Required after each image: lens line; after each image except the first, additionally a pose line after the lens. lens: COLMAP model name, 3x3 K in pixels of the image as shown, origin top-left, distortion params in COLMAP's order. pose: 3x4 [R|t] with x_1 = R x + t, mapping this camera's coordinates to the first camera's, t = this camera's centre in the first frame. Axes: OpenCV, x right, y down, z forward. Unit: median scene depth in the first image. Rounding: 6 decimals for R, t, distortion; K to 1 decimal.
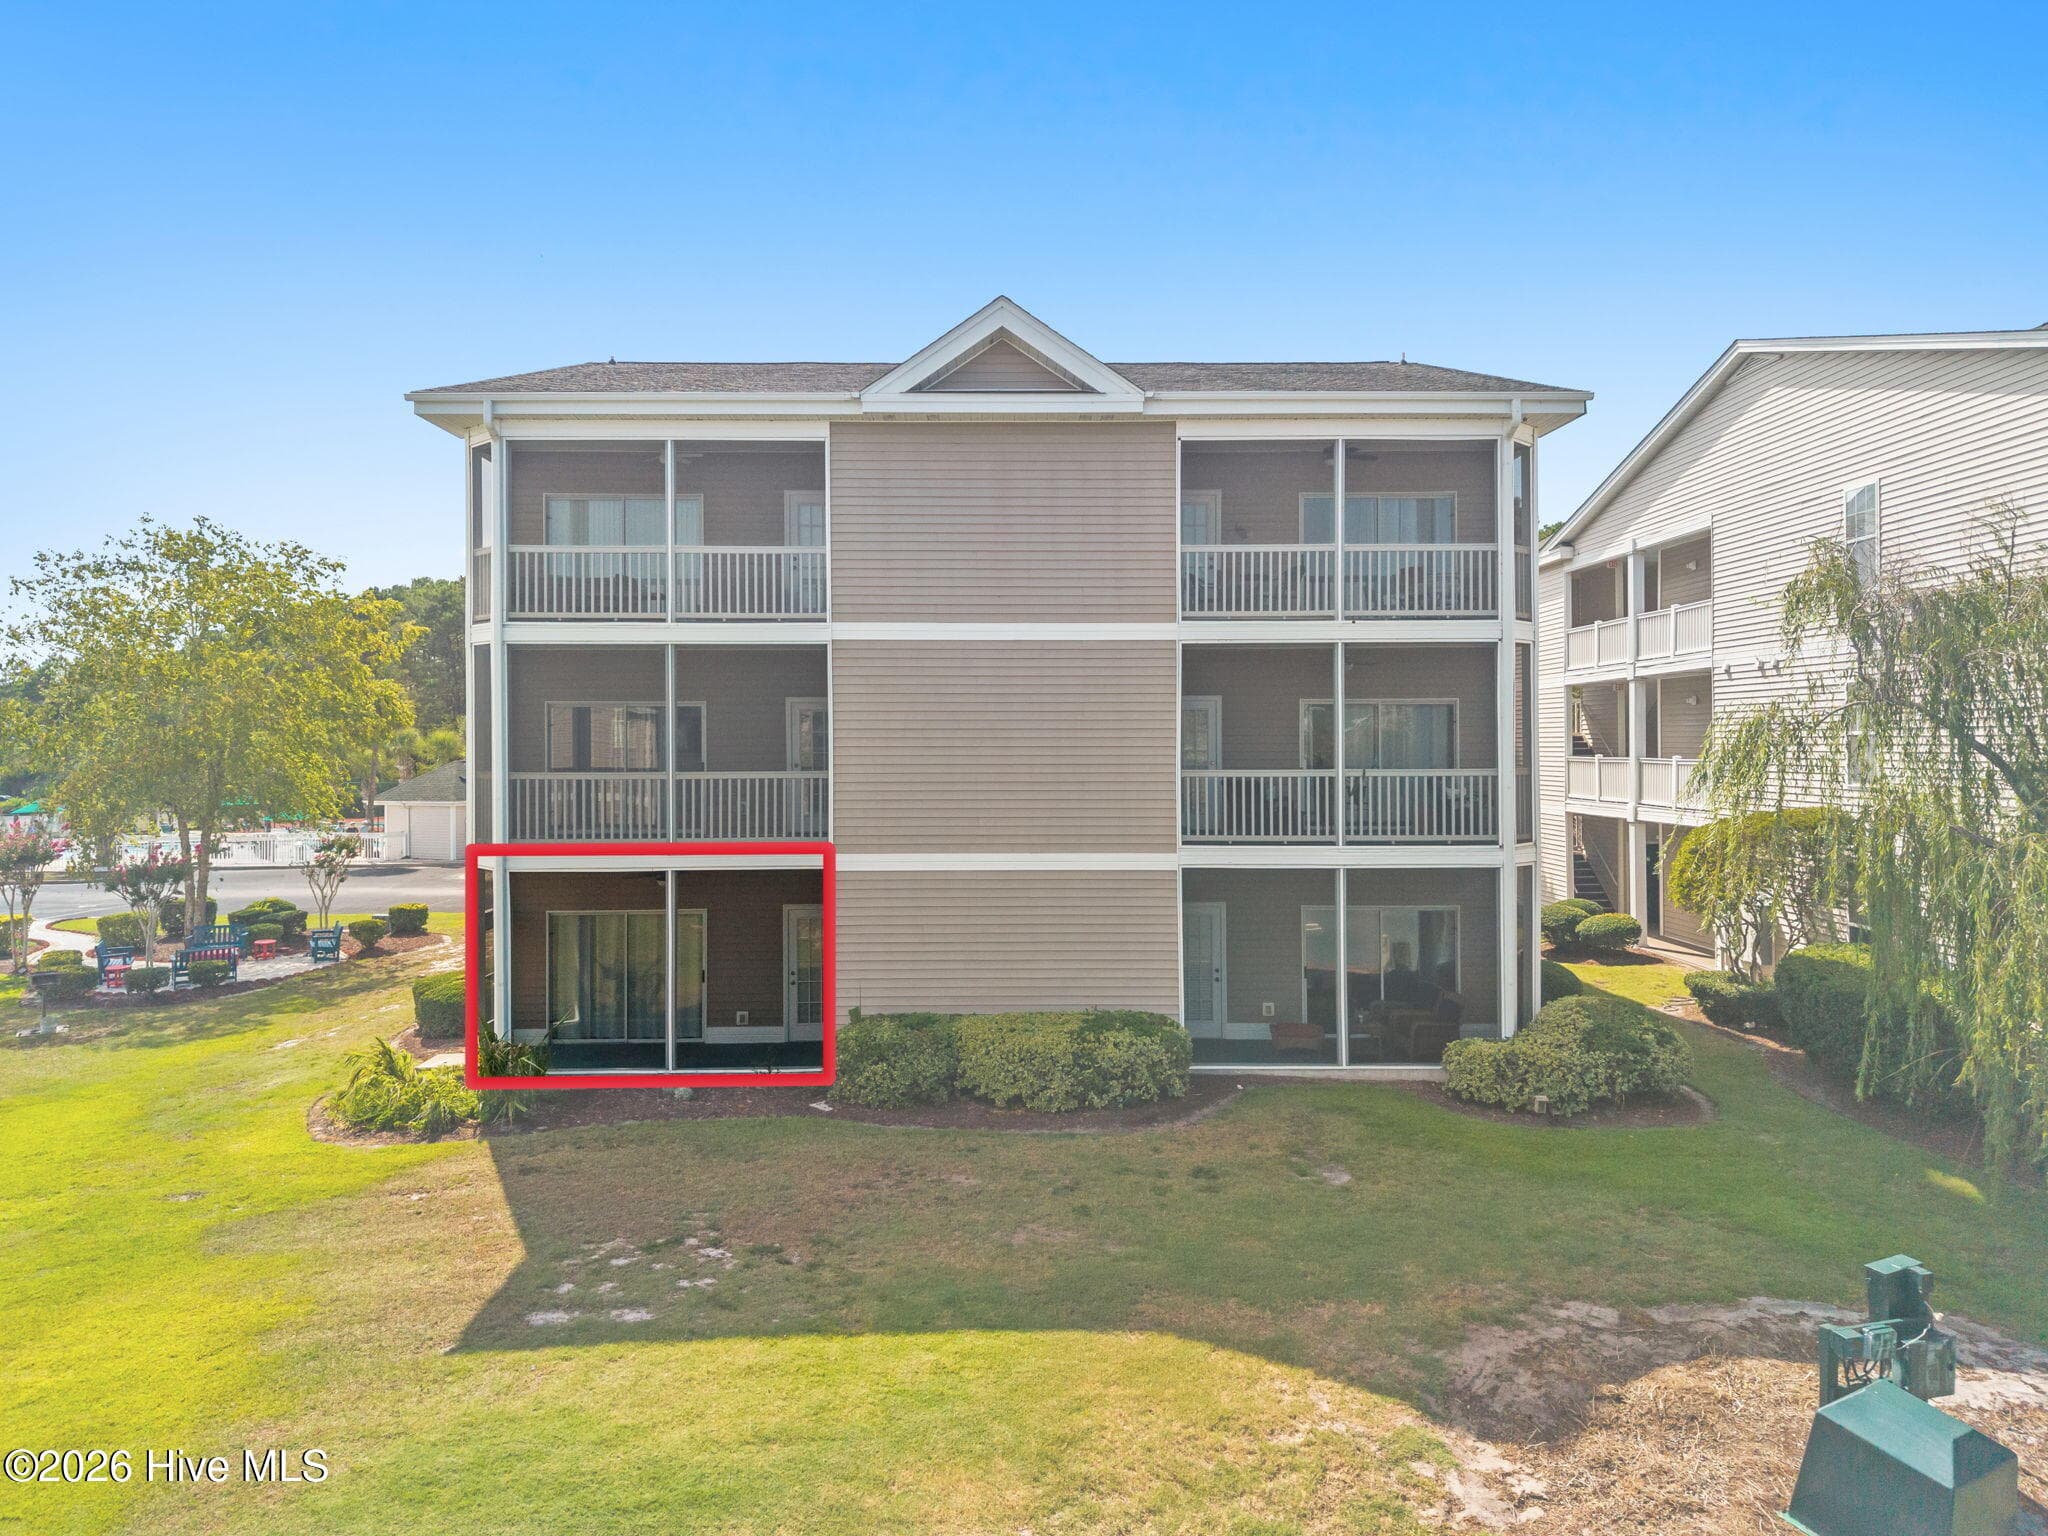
lens RADIAL K [[1362.2, 0, 1015.3], [0, 1362.2, 735.0], [0, 0, 1]] dist [0.057725, -0.060791]
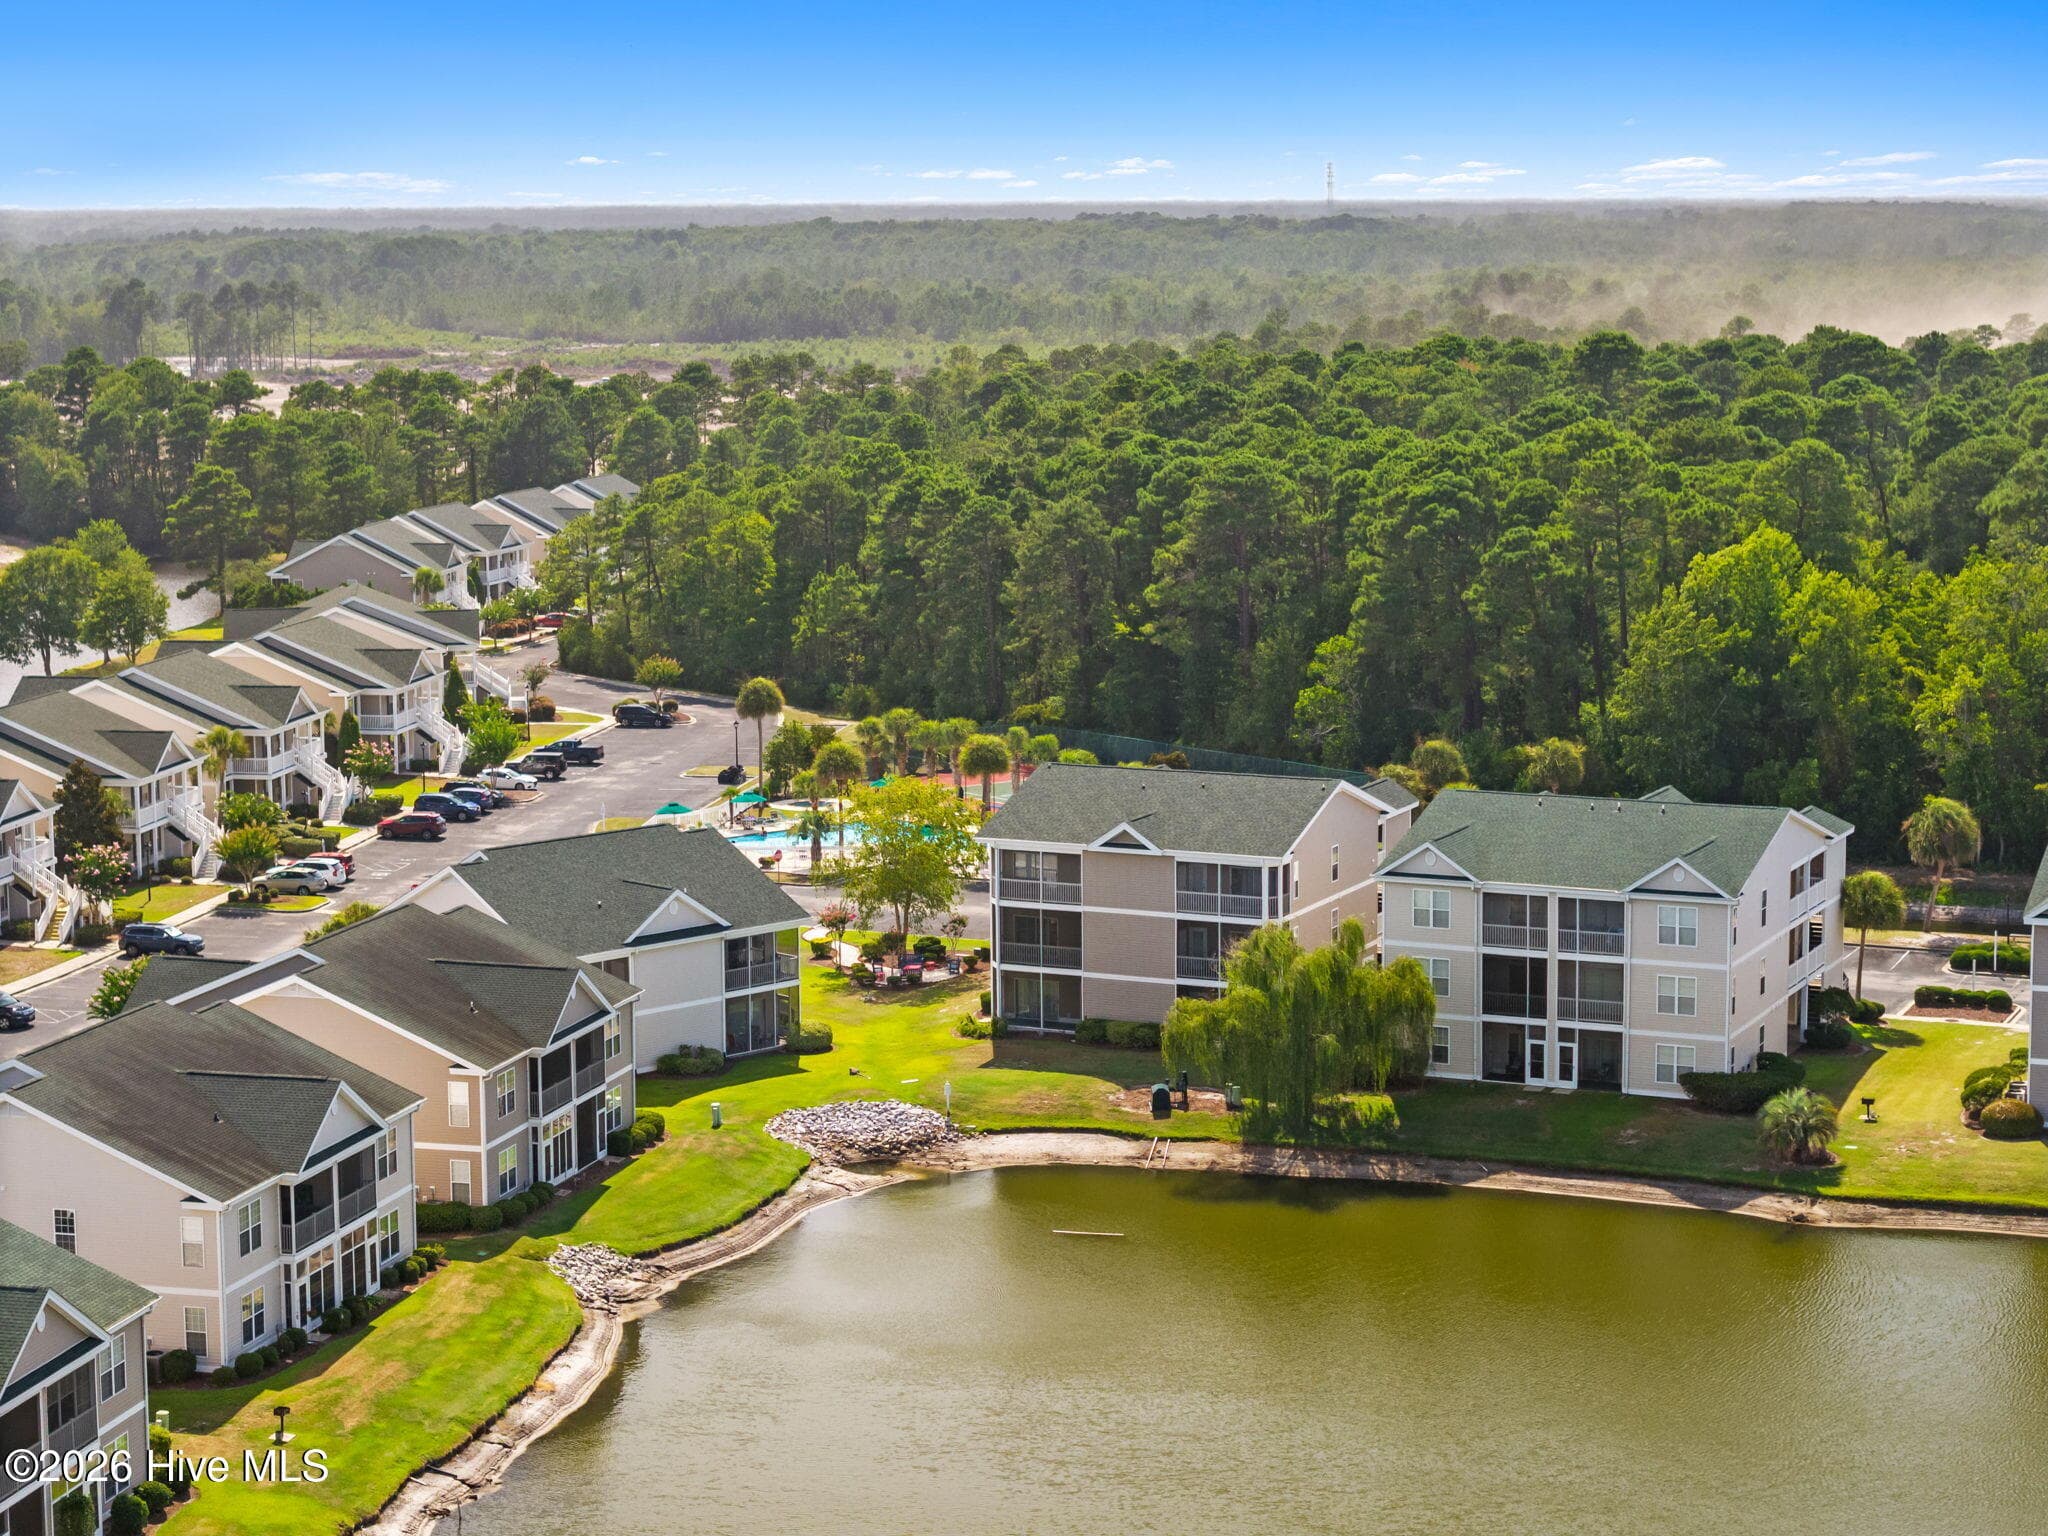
lens RADIAL K [[3935.5, 0, 1024.0], [0, 3935.5, 768.0], [0, 0, 1]] dist [-0.008328, -0.192173]
pose [[0.903201, 0.057655, -0.425329, 3.959927], [0.006109, 0.989110, 0.147050, -1.899190], [0.429175, -0.135414, 0.893013, -7.940052]]
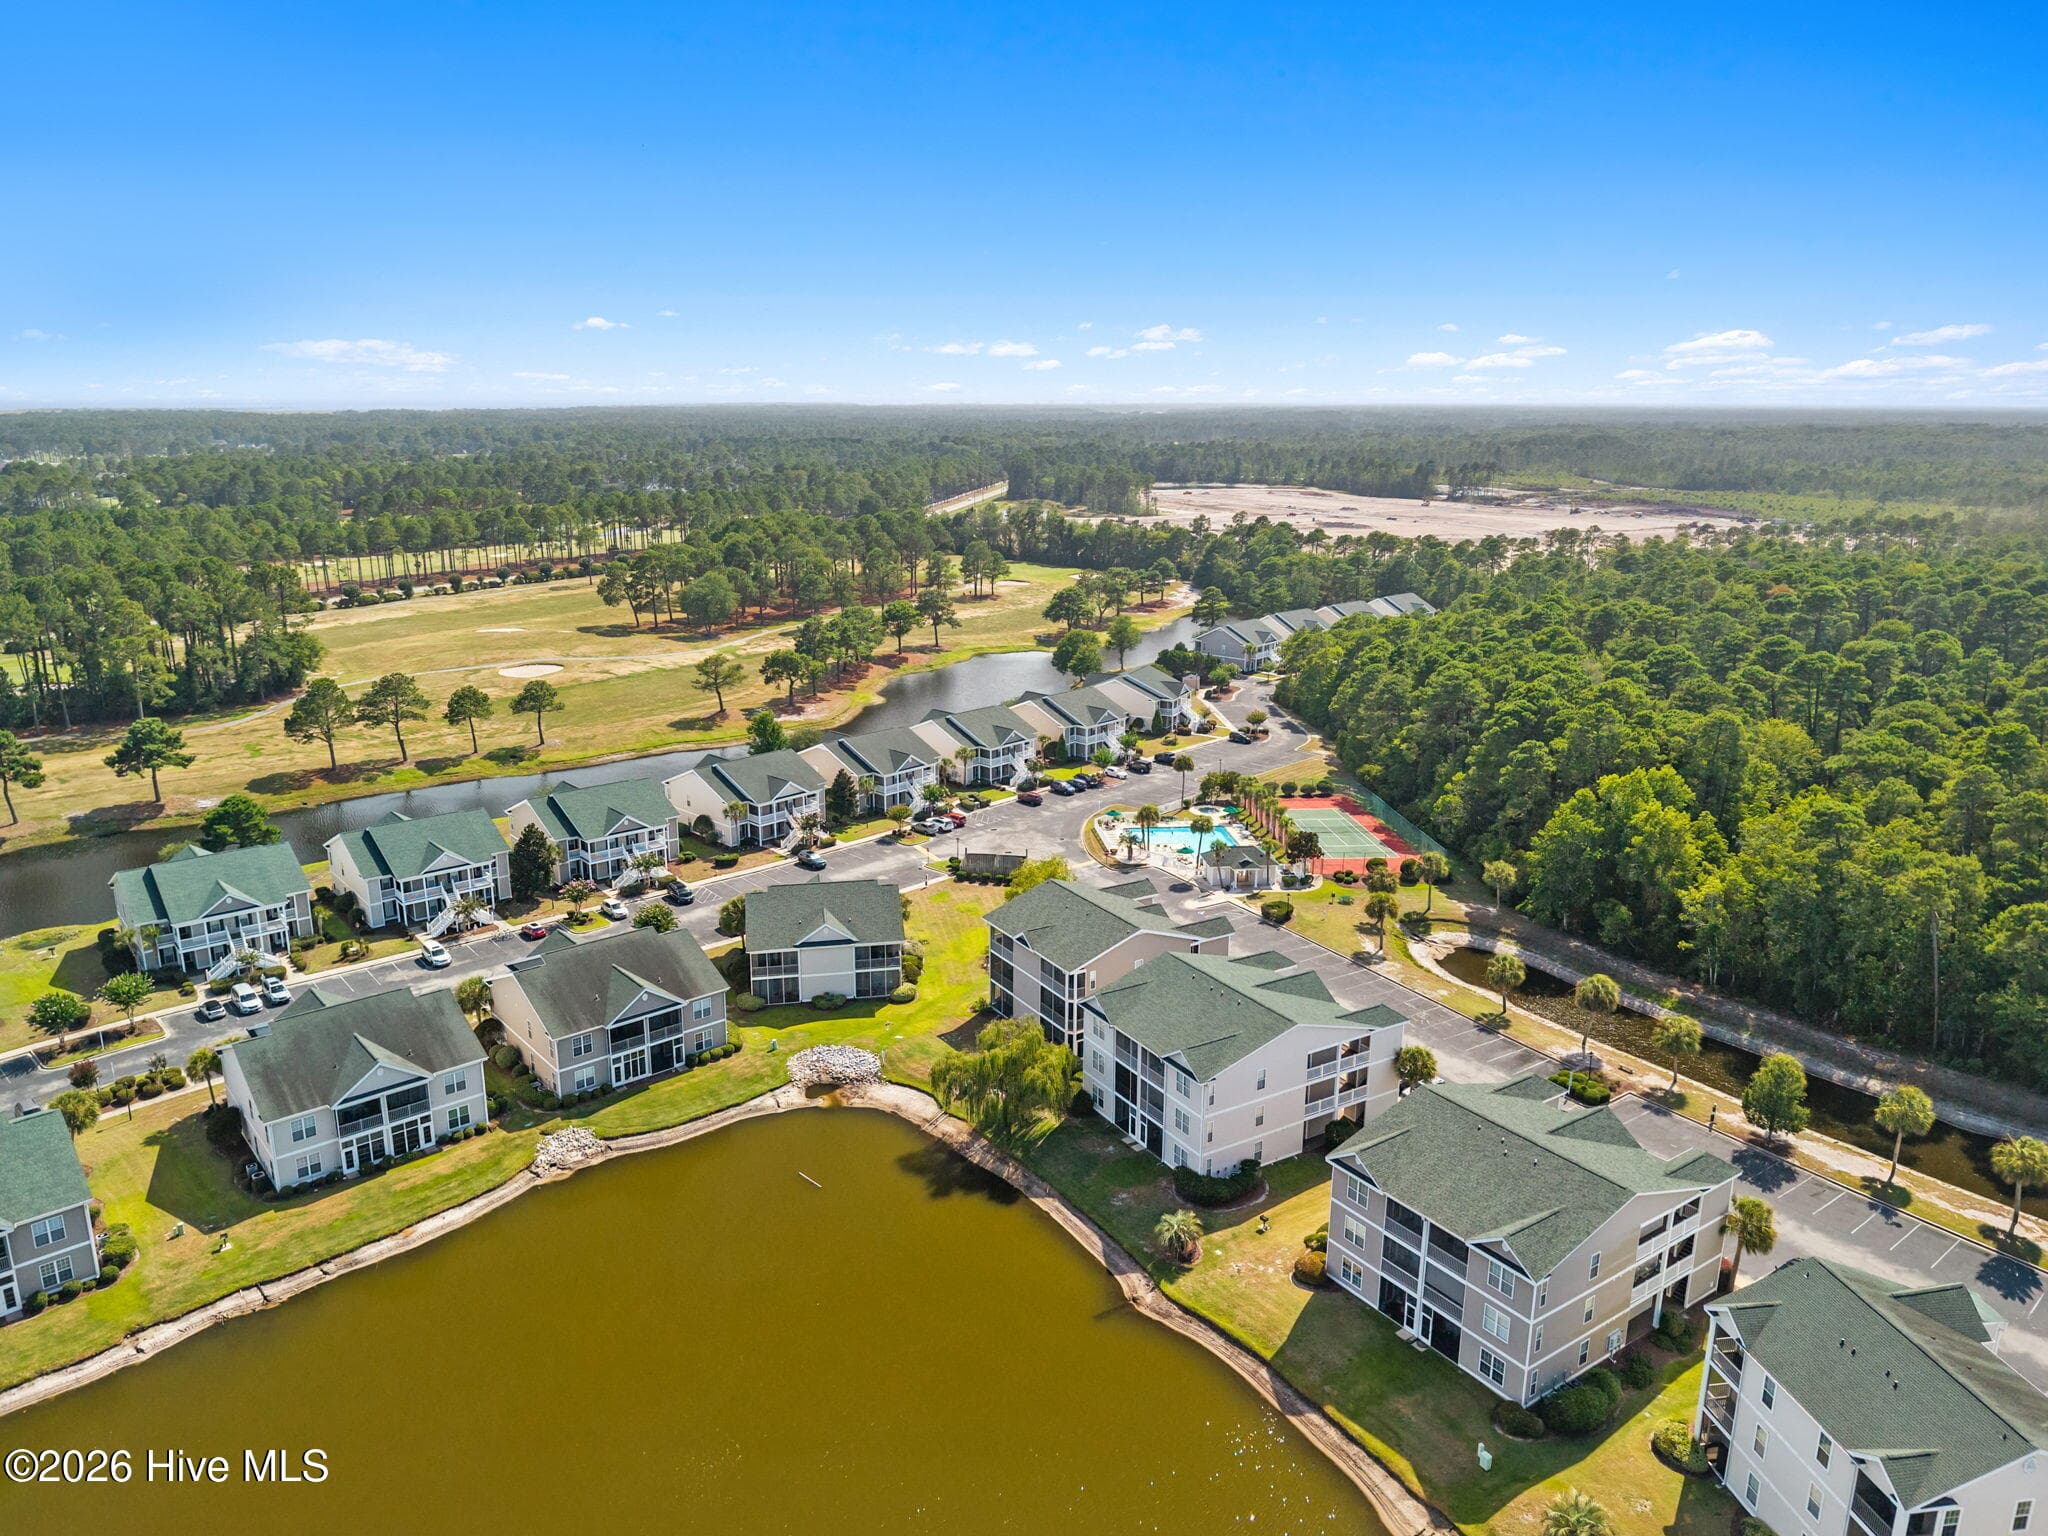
lens RADIAL K [[1362.2, 0, 1015.3], [0, 1362.2, 735.0], [0, 0, 1]] dist [0.057725, -0.060791]
pose [[0.516110, 0.205469, -0.831512, 5.475509], [-0.003240, 0.971262, 0.237990, -2.905107], [0.856516, -0.120135, 0.501944, -2.382551]]
